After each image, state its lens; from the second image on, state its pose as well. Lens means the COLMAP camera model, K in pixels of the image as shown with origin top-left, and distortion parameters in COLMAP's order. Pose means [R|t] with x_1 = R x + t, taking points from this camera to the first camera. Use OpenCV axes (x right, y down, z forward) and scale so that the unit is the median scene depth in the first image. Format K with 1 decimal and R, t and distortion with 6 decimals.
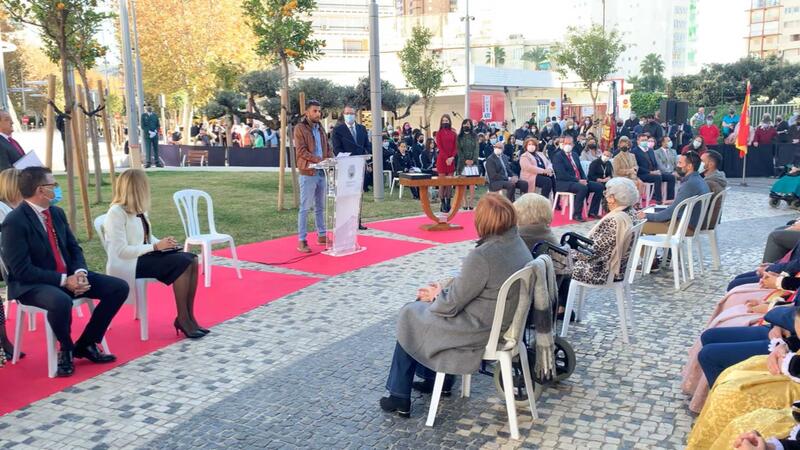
lens RADIAL K [[680.2, 0, 399.2], [0, 680.2, 235.5], [0, 0, 1]] dist [-0.006555, -0.008667]
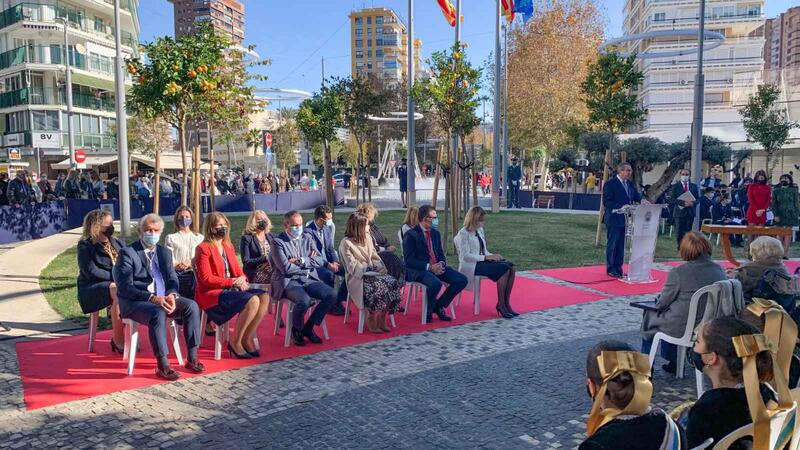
lens RADIAL K [[609.8, 0, 400.0], [0, 609.8, 225.0], [0, 0, 1]] dist [0.020990, -0.001420]
pose [[0.858756, 0.052464, -0.509692, 0.147827], [-0.090572, 0.994623, -0.050222, 0.025019], [0.504316, 0.089292, 0.858890, -0.266214]]
